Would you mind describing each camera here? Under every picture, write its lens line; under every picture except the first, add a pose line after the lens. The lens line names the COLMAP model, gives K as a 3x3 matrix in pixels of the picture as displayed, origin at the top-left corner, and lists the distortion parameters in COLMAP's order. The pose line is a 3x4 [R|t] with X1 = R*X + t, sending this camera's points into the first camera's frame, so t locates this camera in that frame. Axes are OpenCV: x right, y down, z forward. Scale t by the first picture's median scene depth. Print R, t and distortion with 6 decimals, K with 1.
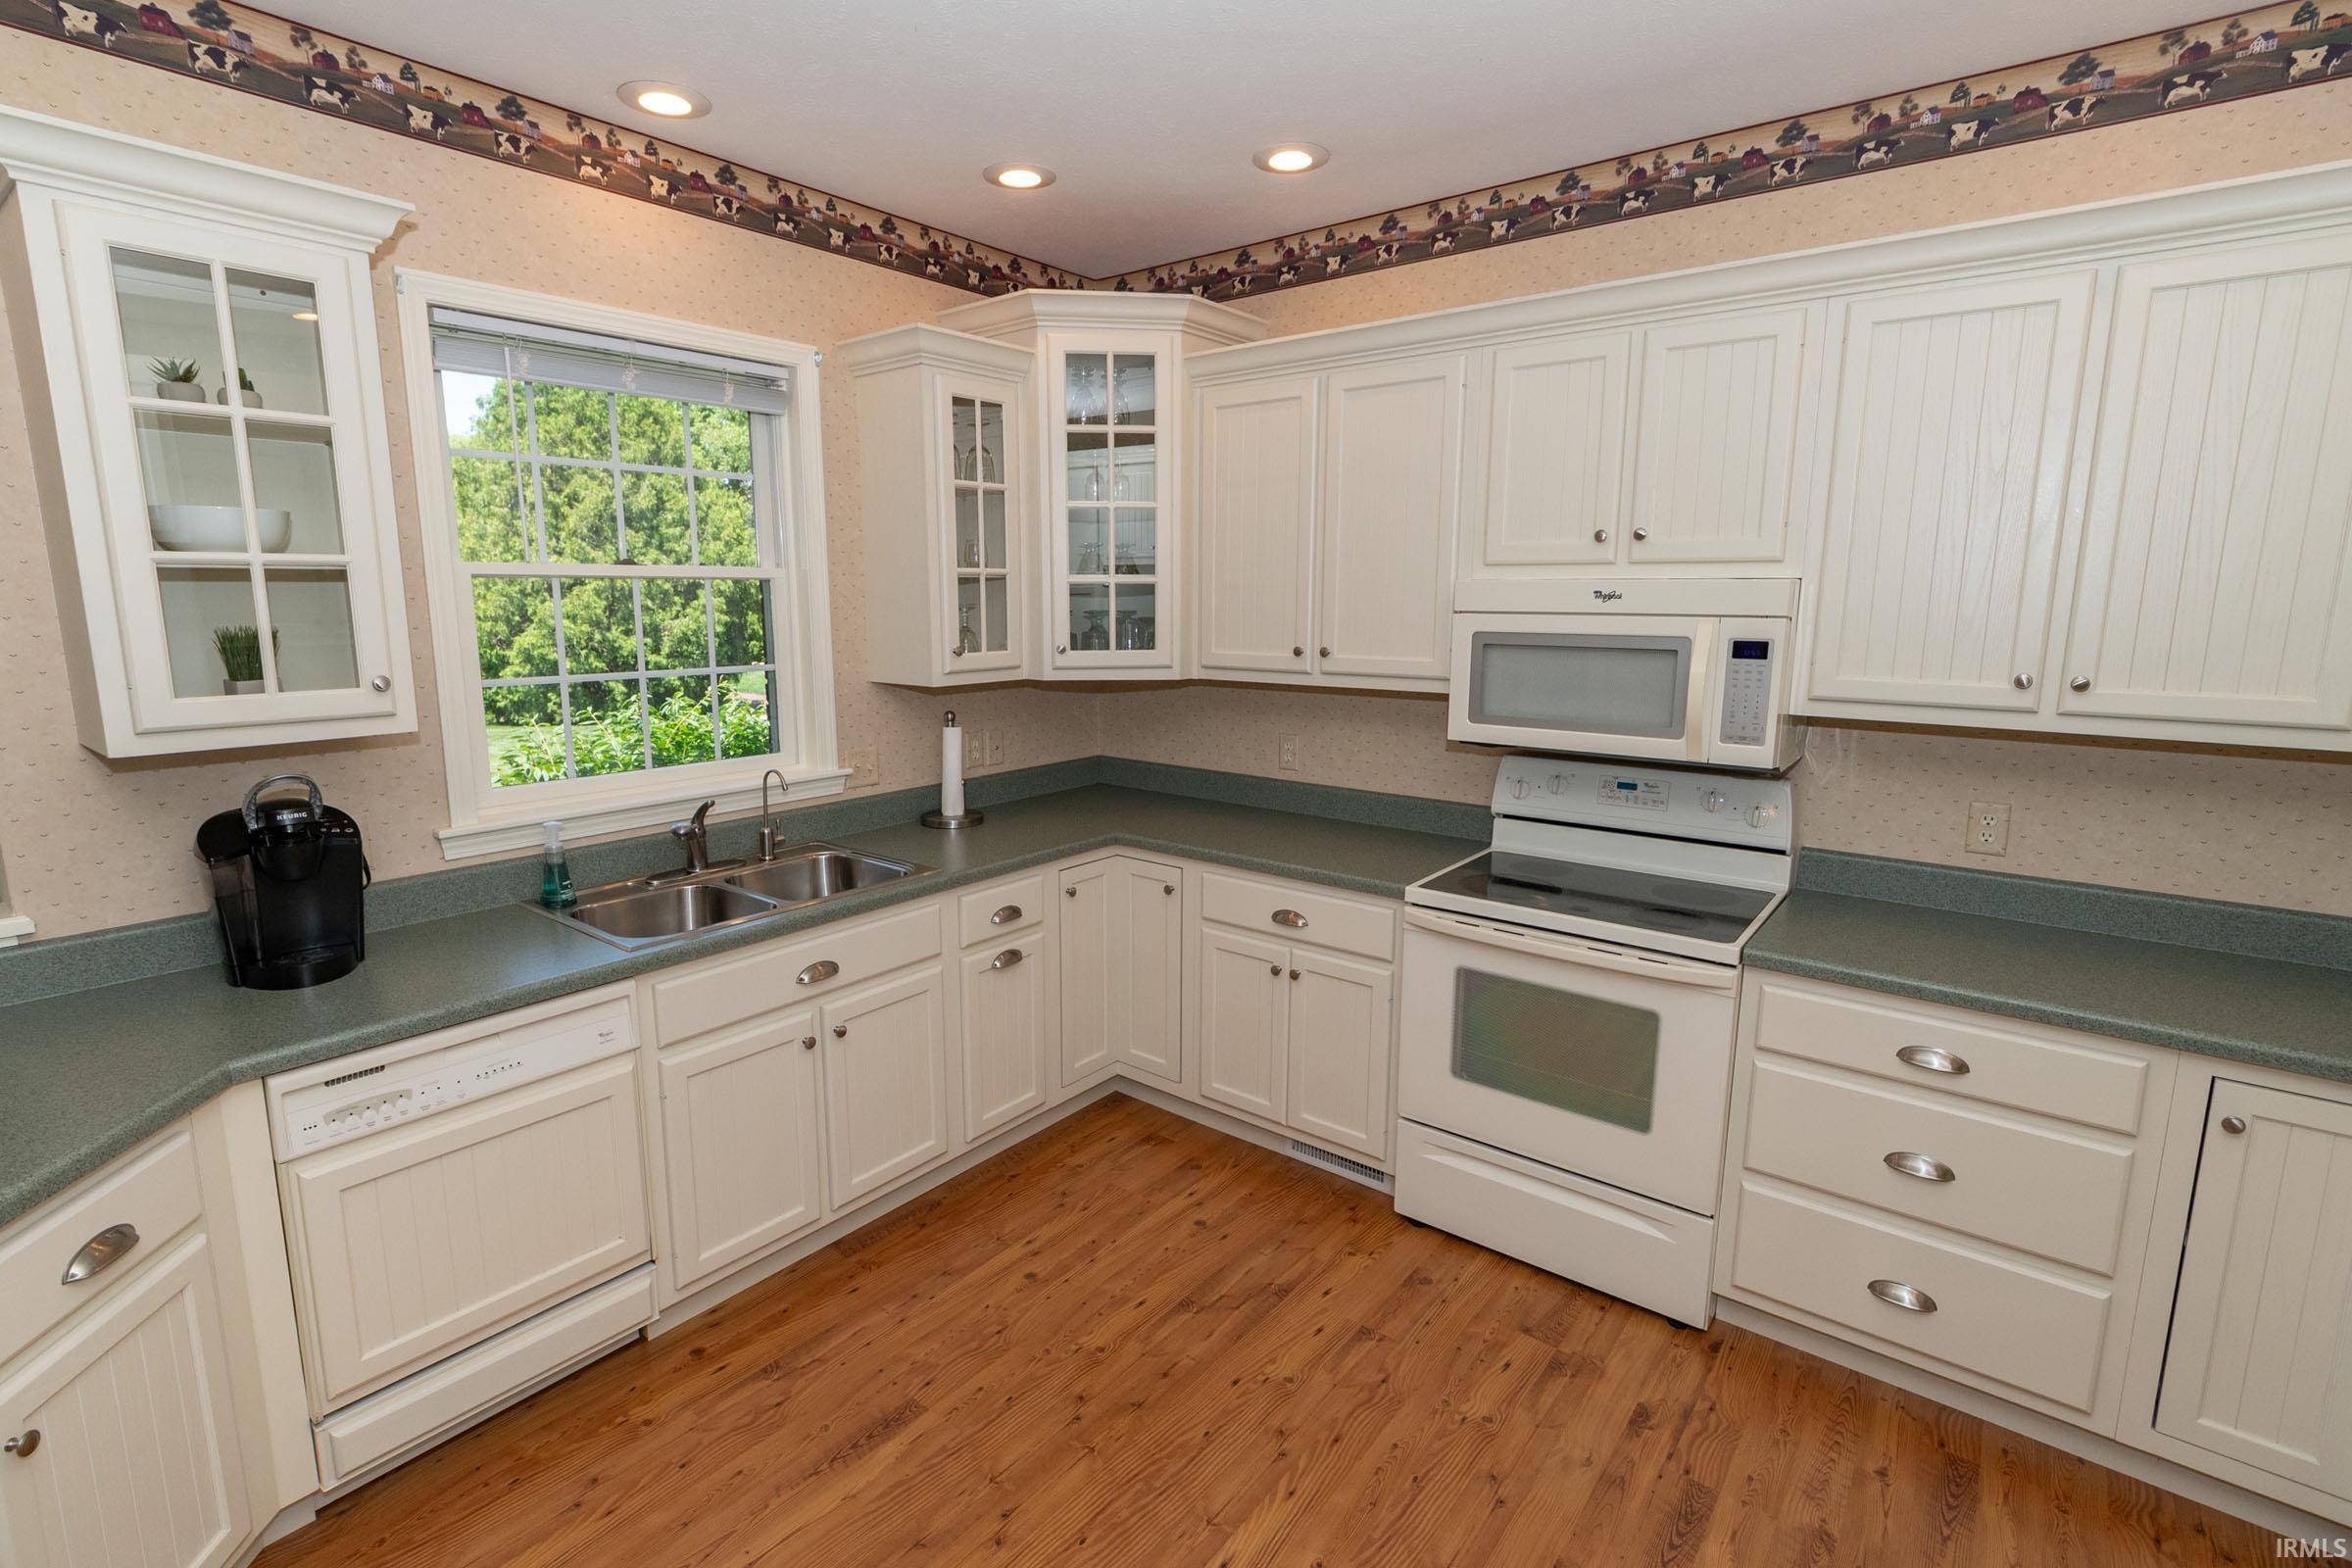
lens RADIAL K [[1105.3, 0, 1148.1], [0, 1105.3, 769.2], [0, 0, 1]] dist [-0.001997, -0.002943]
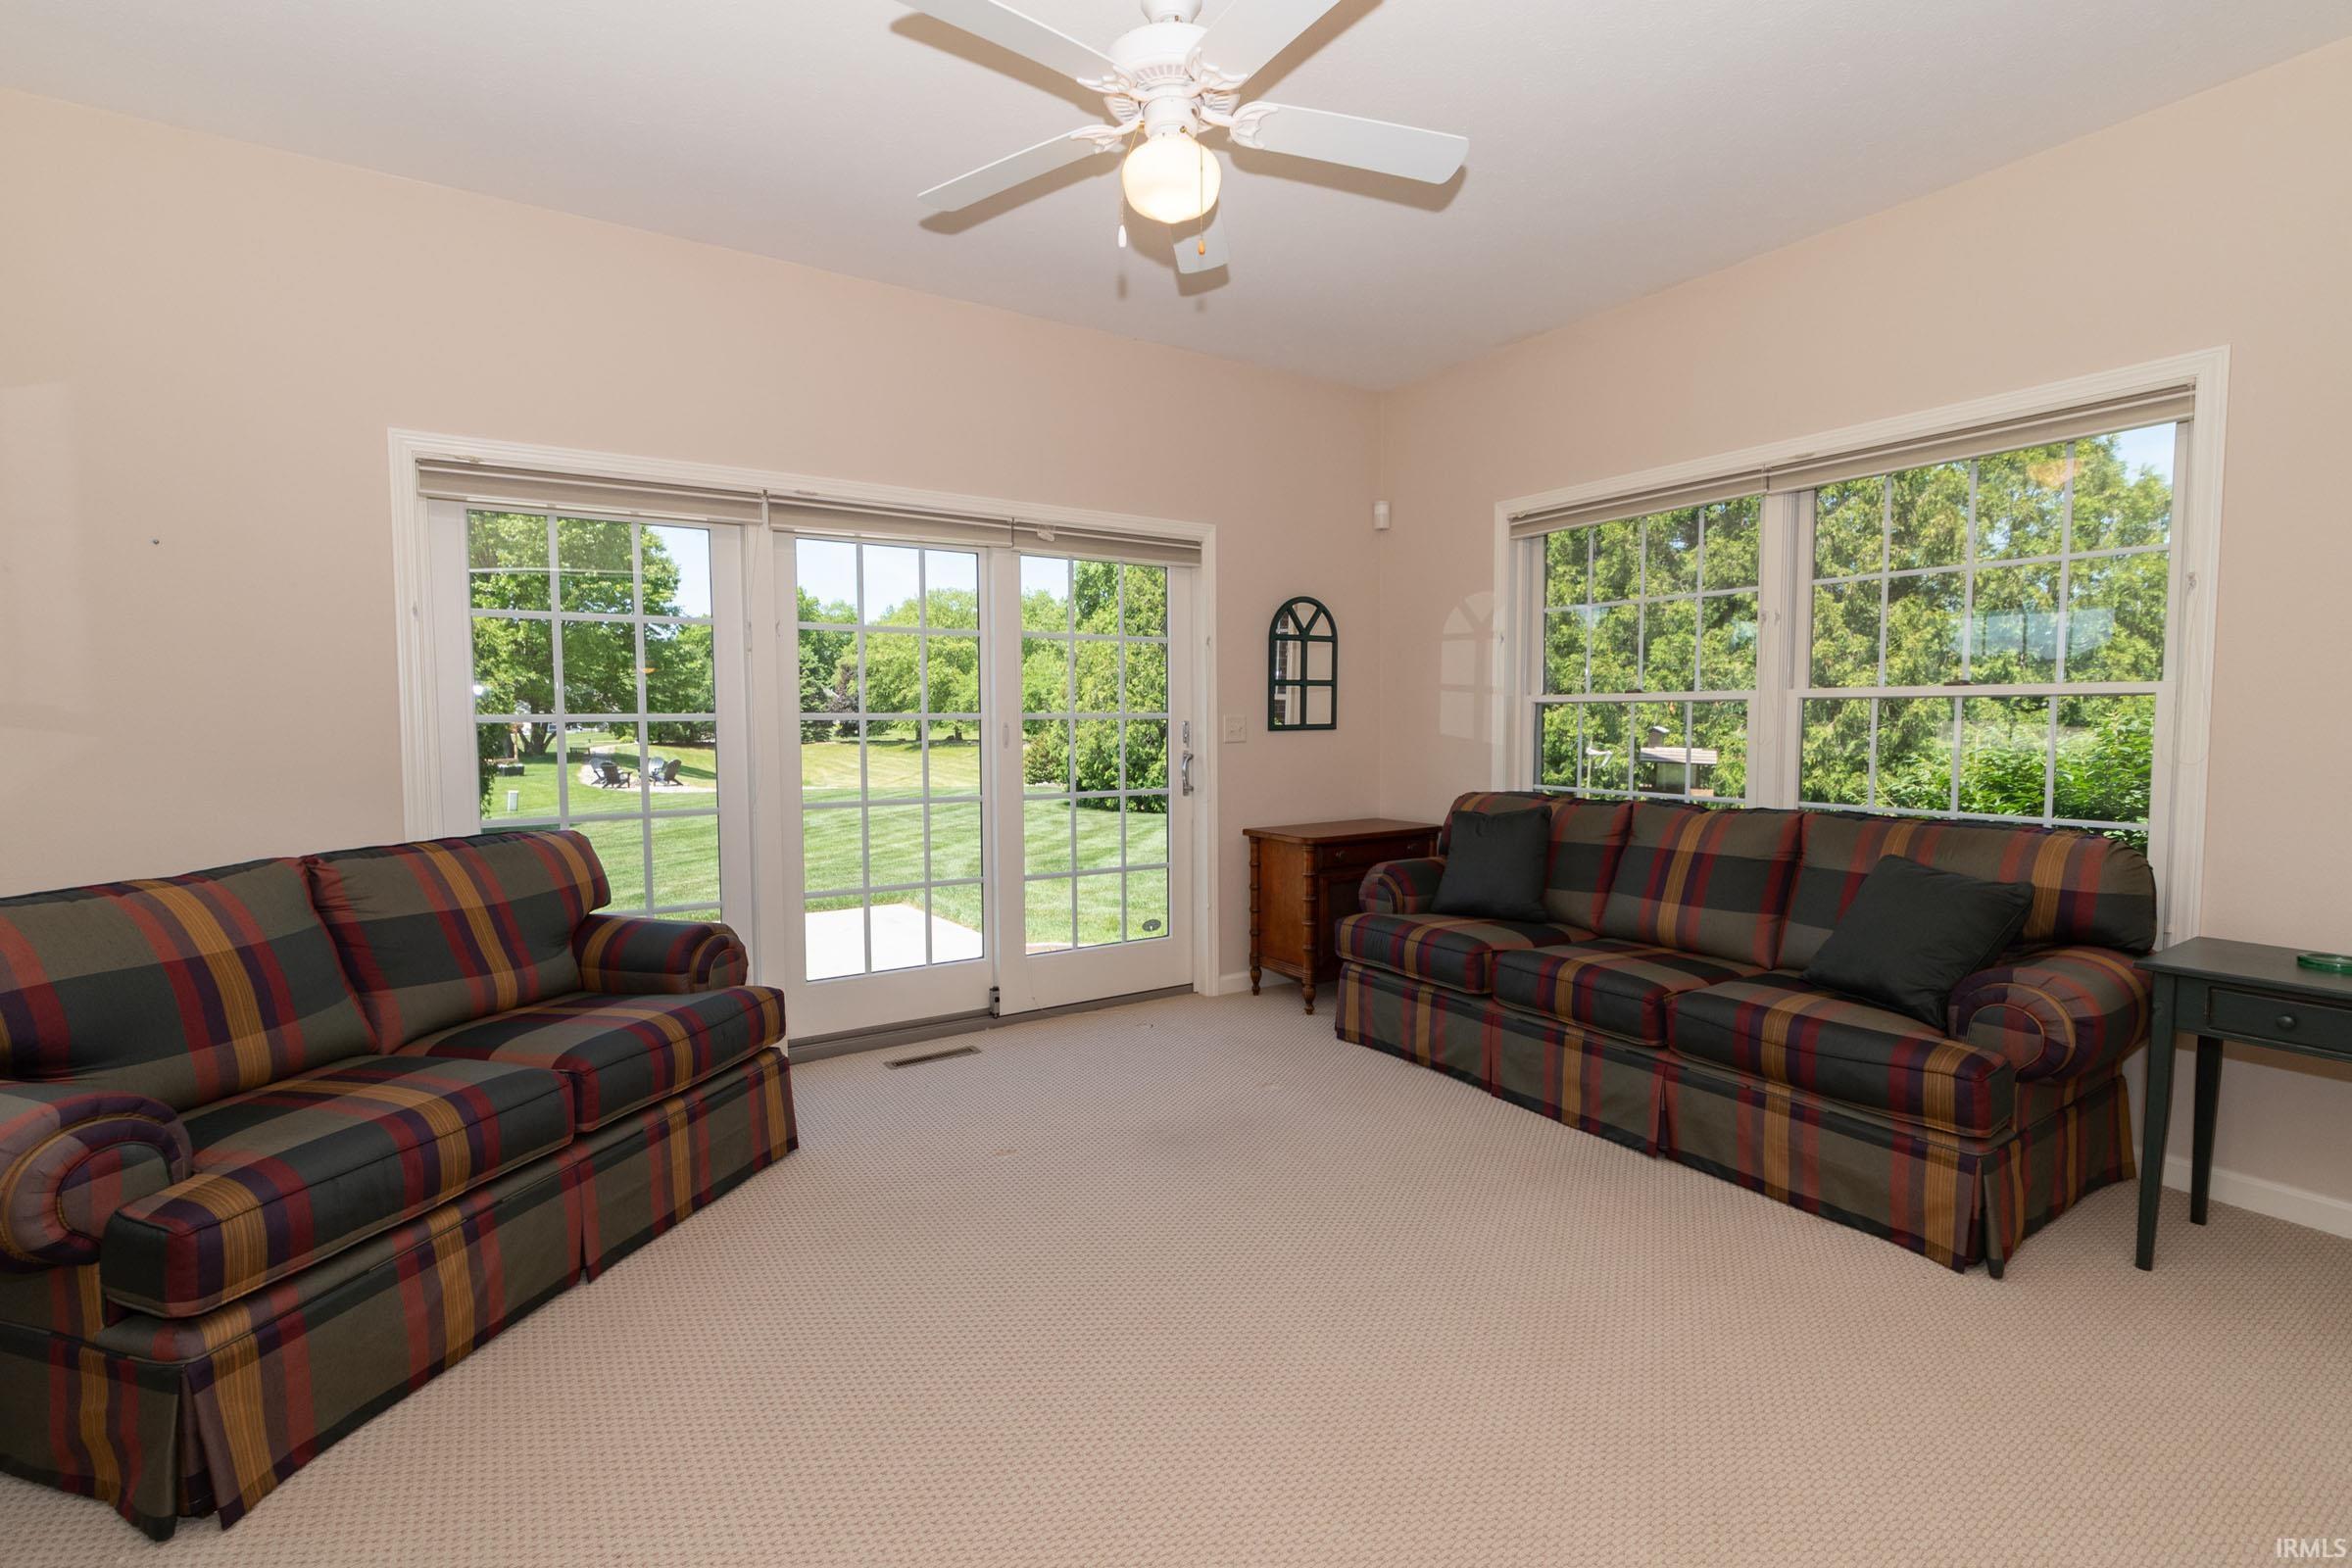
lens RADIAL K [[1048.7, 0, 1135.3], [0, 1048.7, 777.3], [0, 0, 1]] dist [-0.002424, 0.001900]
pose [[0.947936, 0.013926, -0.318155, -1.627600], [-0.047259, 0.994133, -0.097292, 0.216038], [0.314934, 0.107262, 0.943033, -0.308042]]
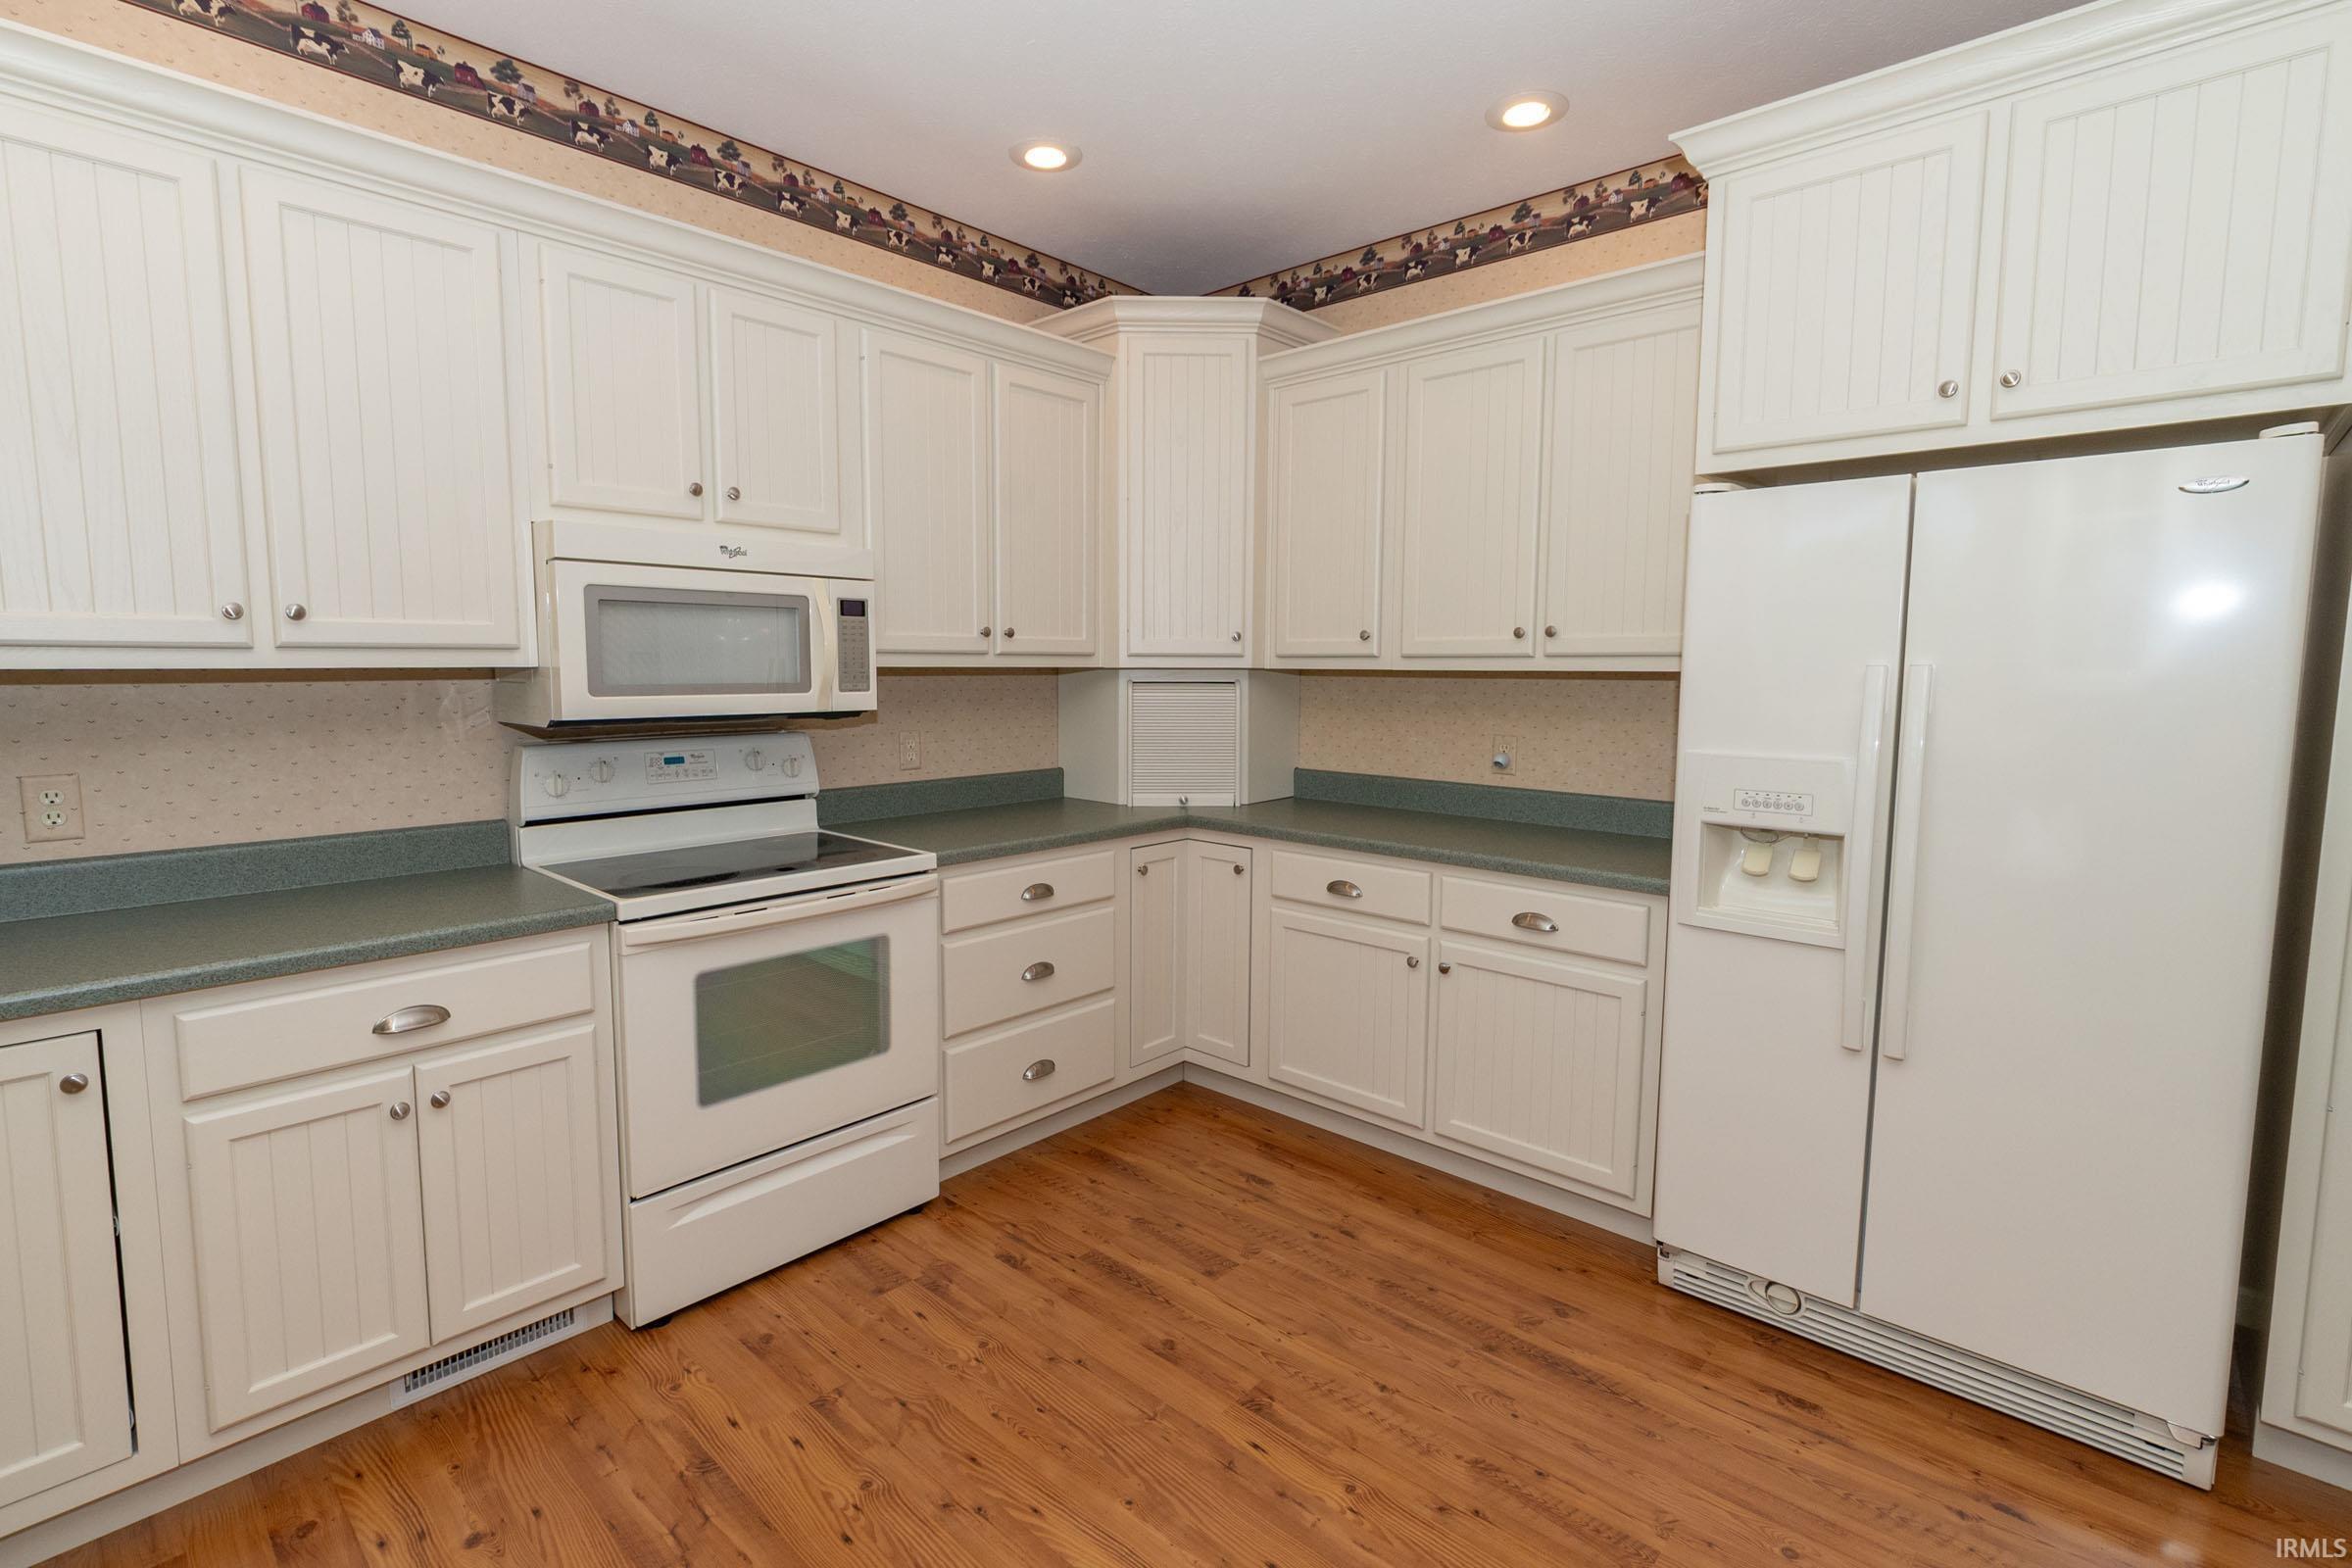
lens RADIAL K [[1048.7, 0, 1164.9], [0, 1048.7, 772.7], [0, 0, 1]] dist [-0.002424, 0.001900]
pose [[0.063693, -0.099328, 0.993014, -0.483297], [0.159200, 0.983303, 0.088146, 0.013560], [-0.985190, 0.152474, 0.078443, 0.565725]]
